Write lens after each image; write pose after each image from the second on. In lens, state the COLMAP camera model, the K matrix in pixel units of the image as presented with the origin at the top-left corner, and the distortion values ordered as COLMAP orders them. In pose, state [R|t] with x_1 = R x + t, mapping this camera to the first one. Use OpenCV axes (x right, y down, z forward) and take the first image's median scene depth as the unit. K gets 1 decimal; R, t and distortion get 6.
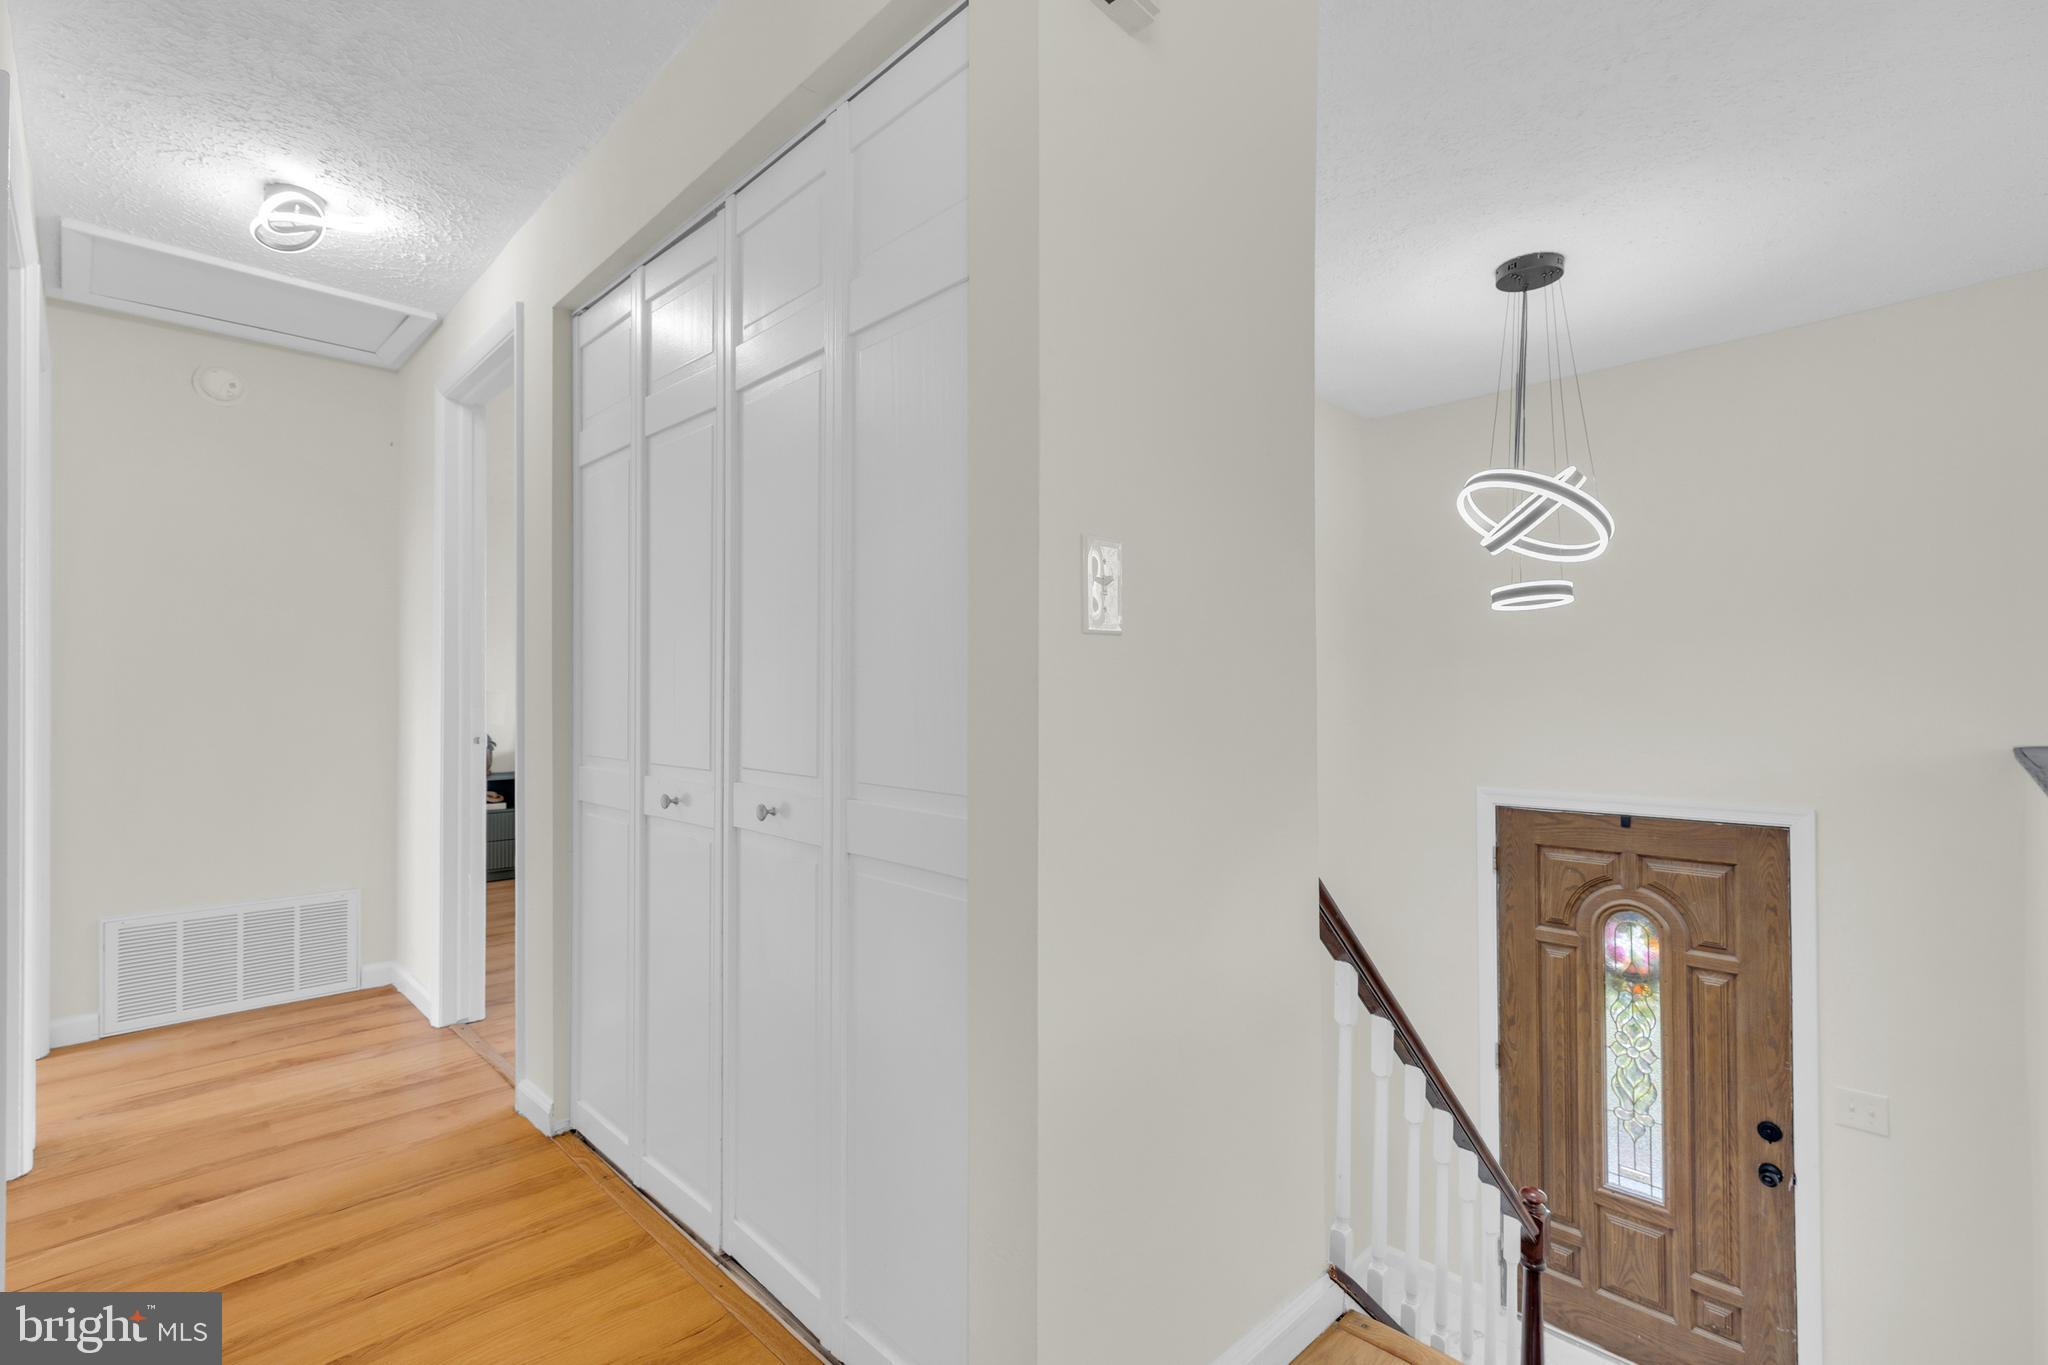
lens RADIAL K [[929.2, 0, 995.9], [0, 929.2, 690.0], [0, 0, 1]] dist [0.006942, -0.000218]
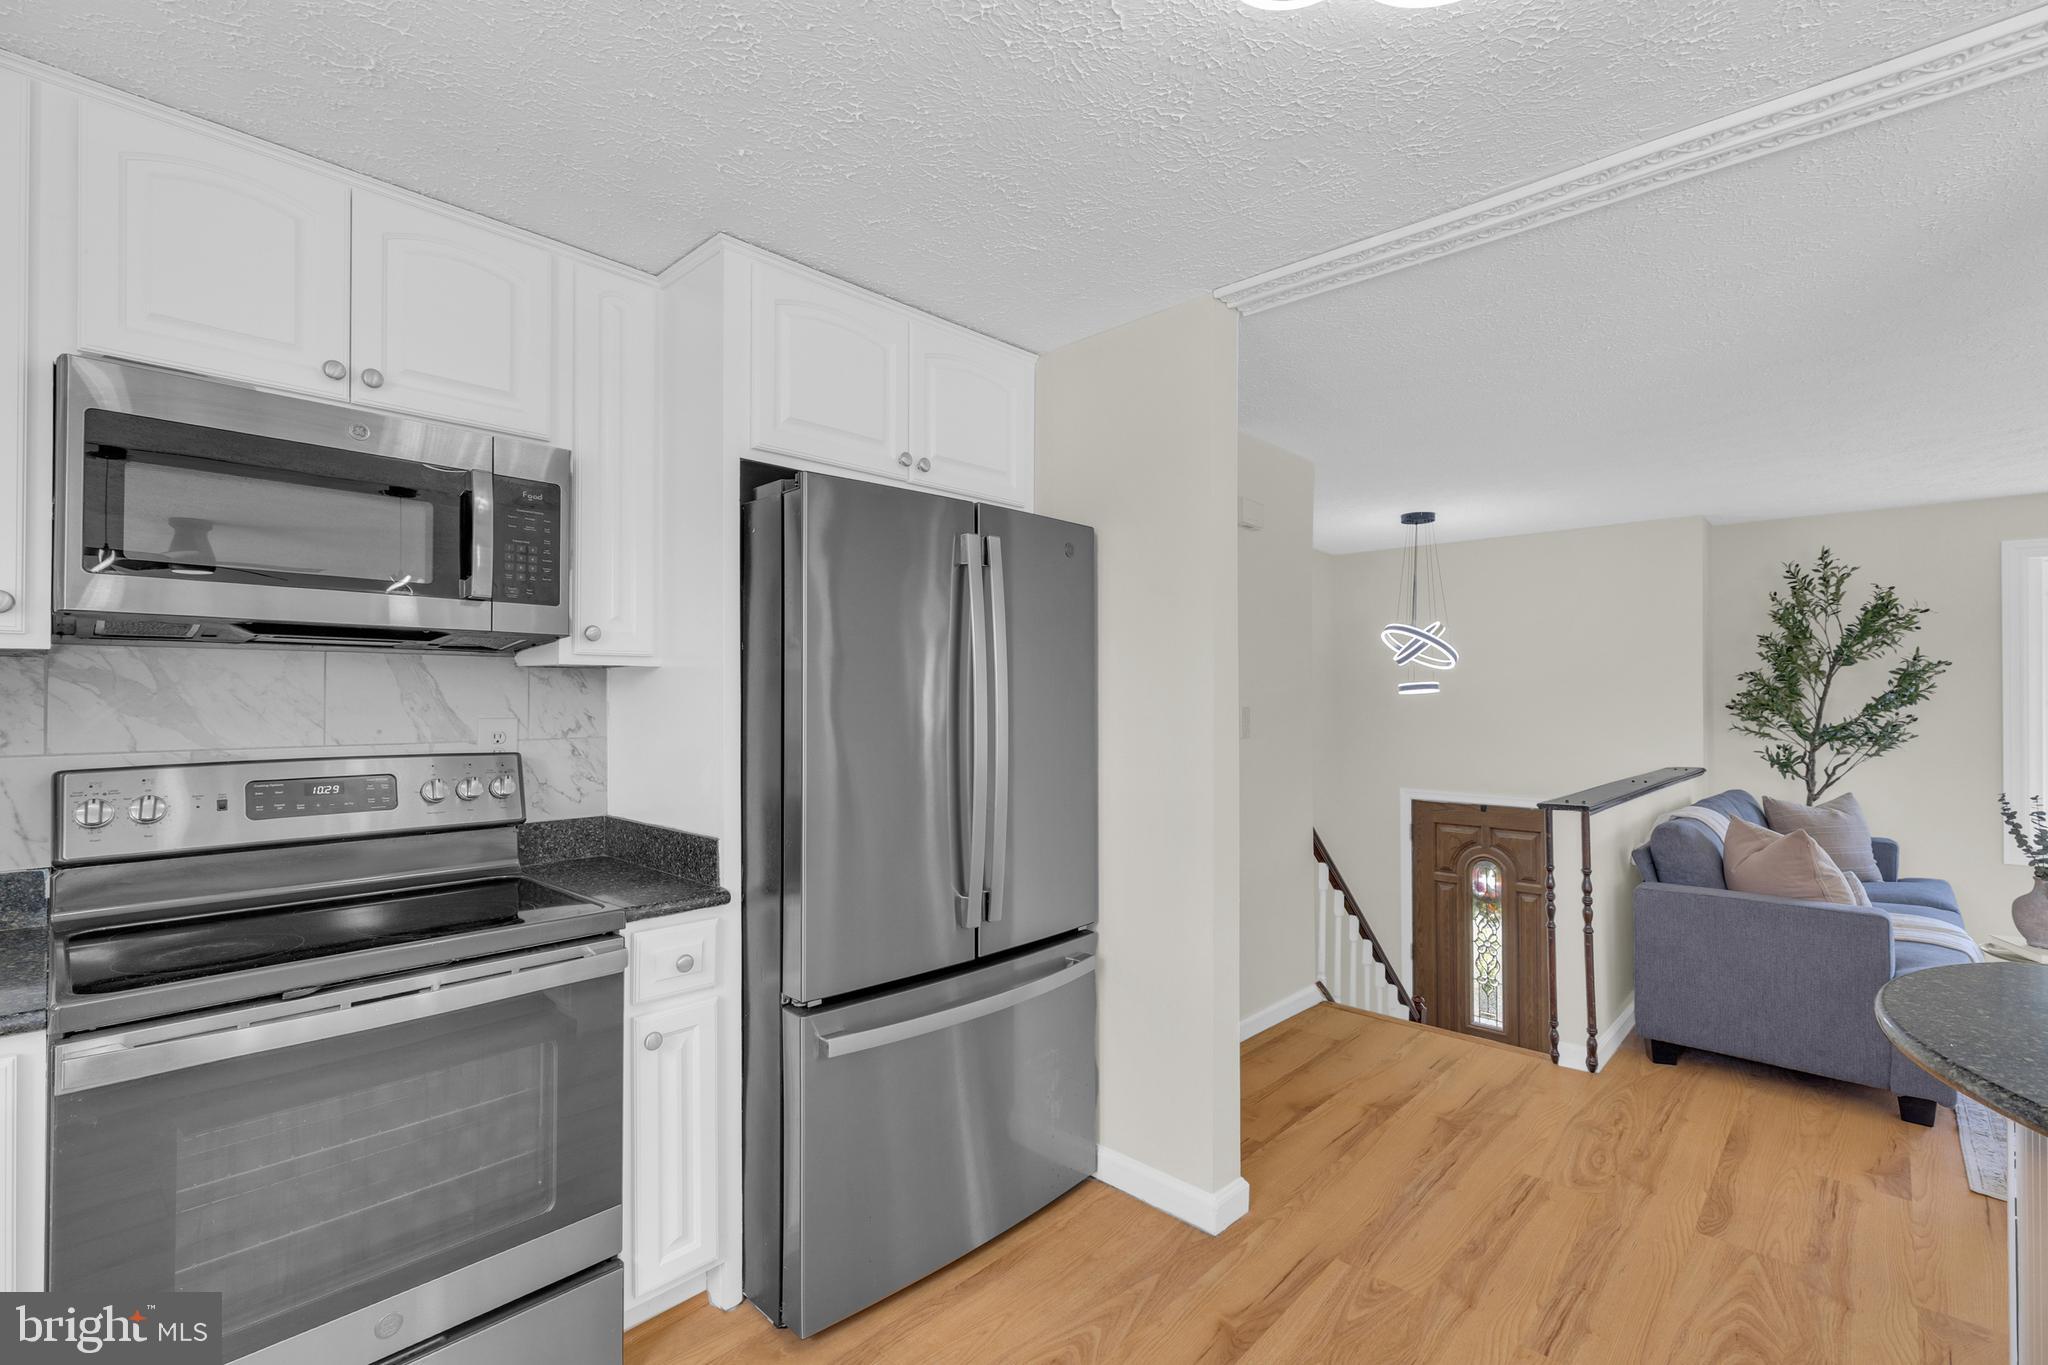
lens RADIAL K [[929.2, 0, 989.8], [0, 929.2, 684.0], [0, 0, 1]] dist [0.006942, -0.000218]
pose [[0.999709, 0.005492, 0.023480, -0.267512], [-0.005369, 0.999972, -0.005298, -0.071890], [-0.023508, 0.005170, 0.999710, -0.679190]]
